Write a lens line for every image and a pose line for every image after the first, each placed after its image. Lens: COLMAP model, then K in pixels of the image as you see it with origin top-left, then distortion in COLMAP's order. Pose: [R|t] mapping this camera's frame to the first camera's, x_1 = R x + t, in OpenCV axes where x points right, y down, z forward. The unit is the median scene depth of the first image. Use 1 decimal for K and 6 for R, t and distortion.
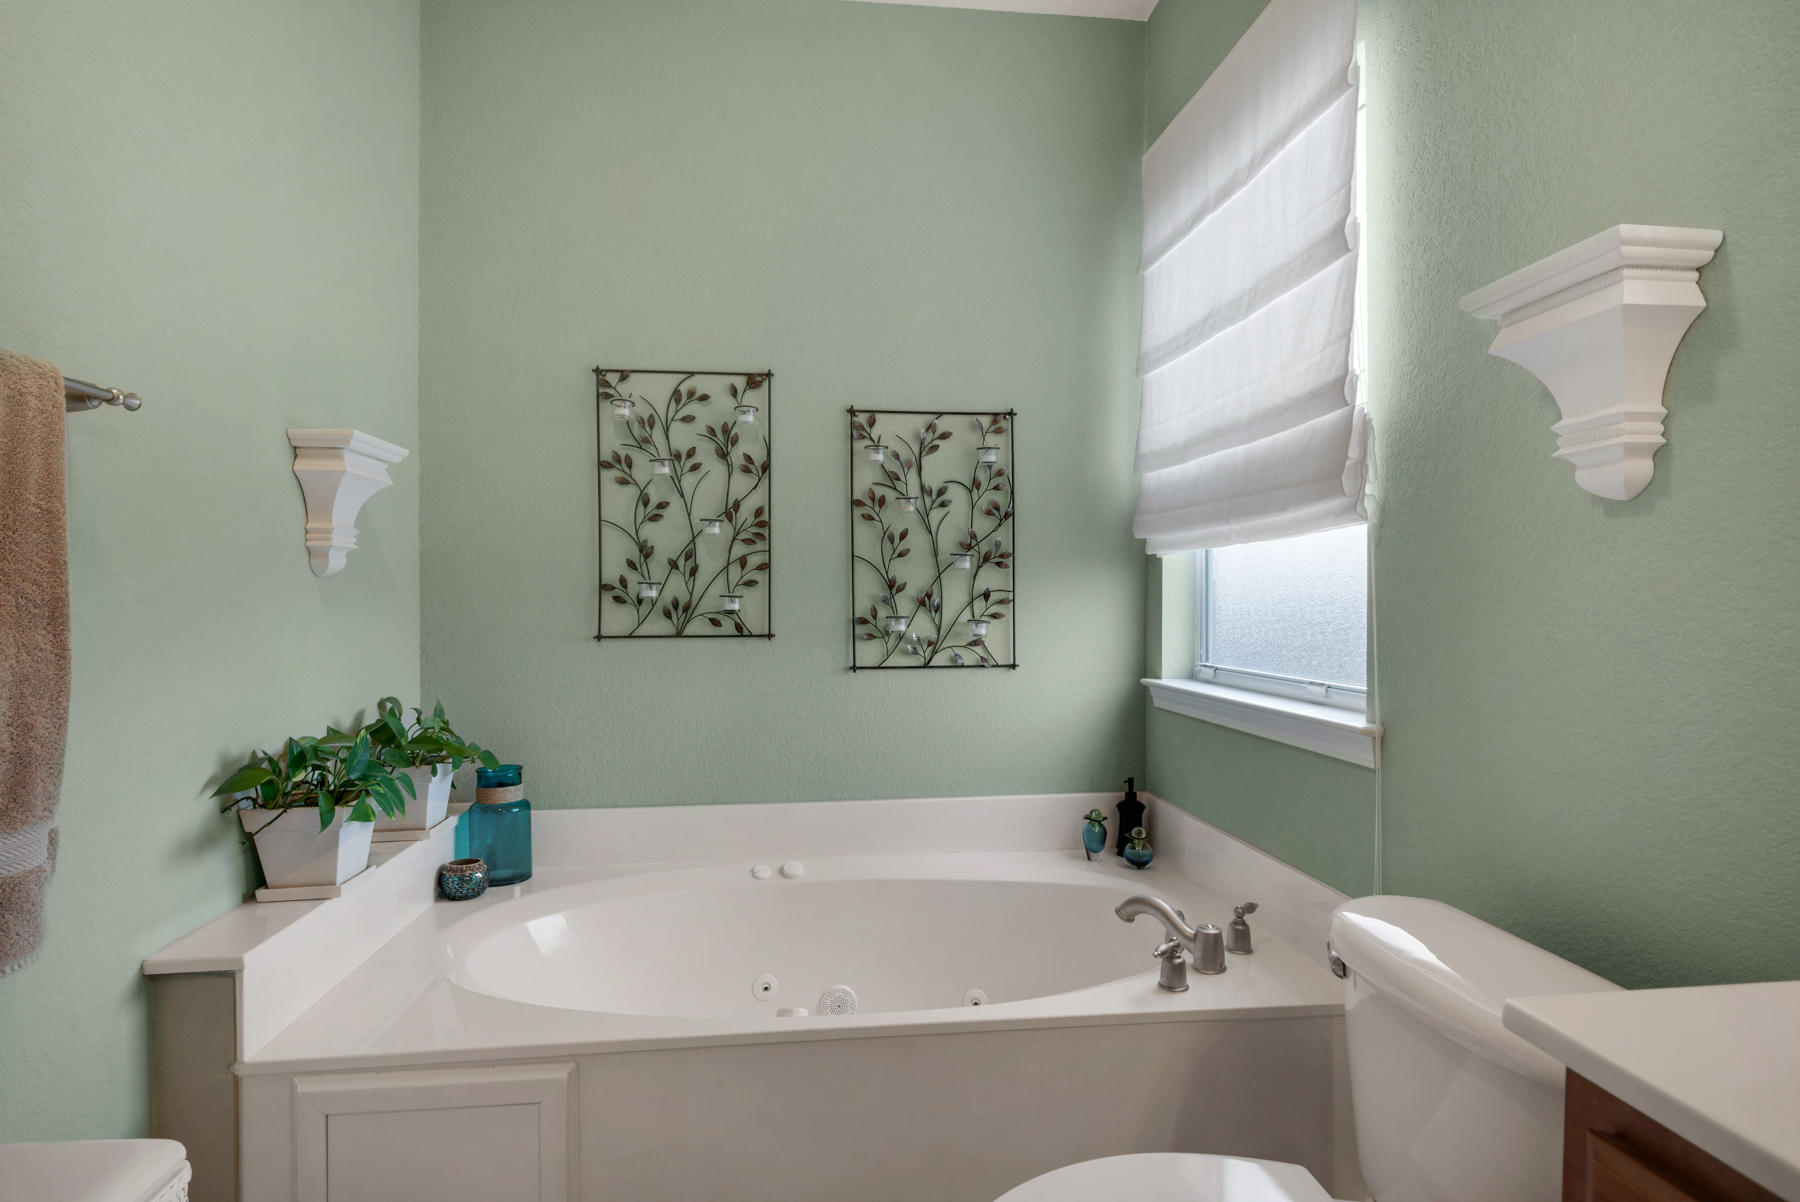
lens RADIAL K [[954.3, 0, 898.2], [0, 954.3, 611.6], [0, 0, 1]] dist [-0.002080, -0.012410]
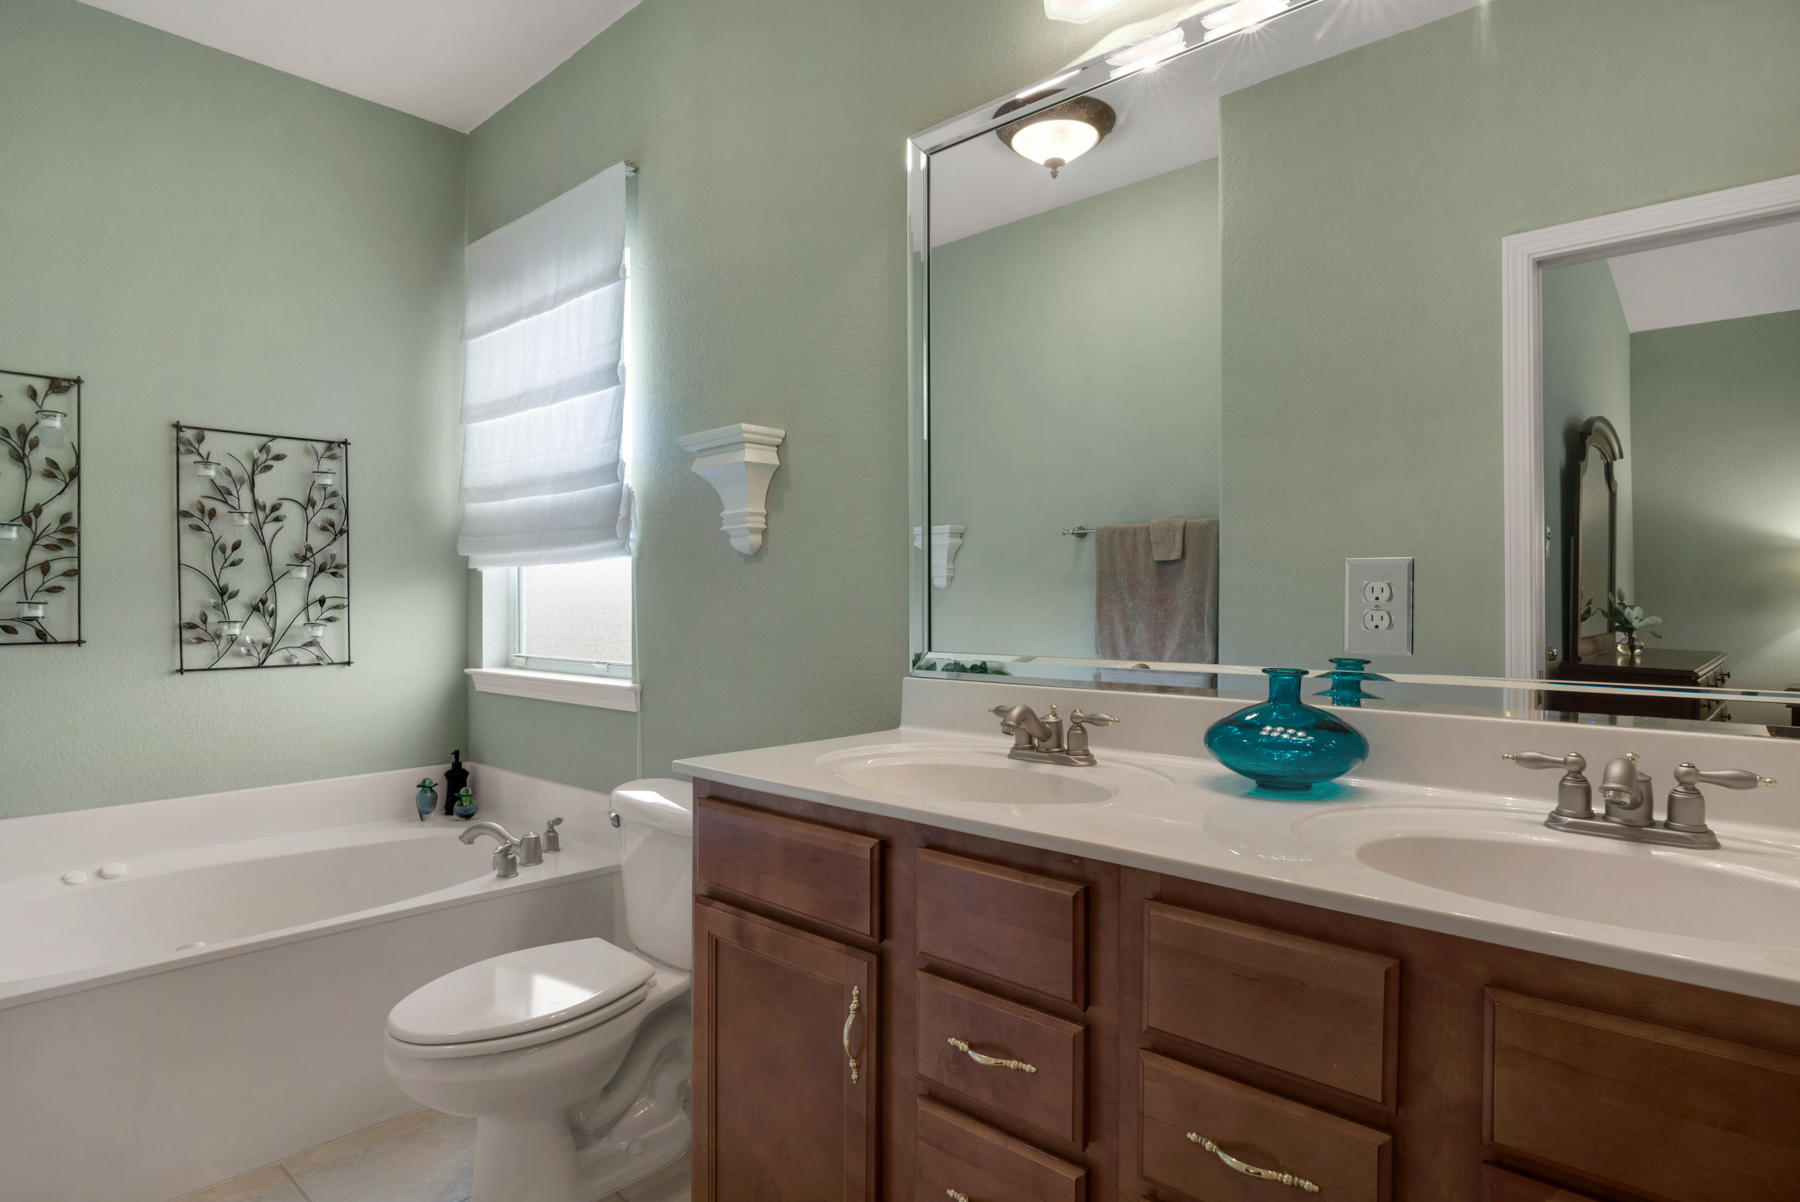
lens RADIAL K [[987.9, 0, 900.0], [0, 987.9, 601.0], [0, 0, 1]] dist [-0.013382, 0.000732]
pose [[0.758316, -0.000339, 0.651887, -0.151242], [0.010000, 0.999888, -0.011113, 0.002208], [-0.651810, 0.014946, 0.758235, -0.338692]]
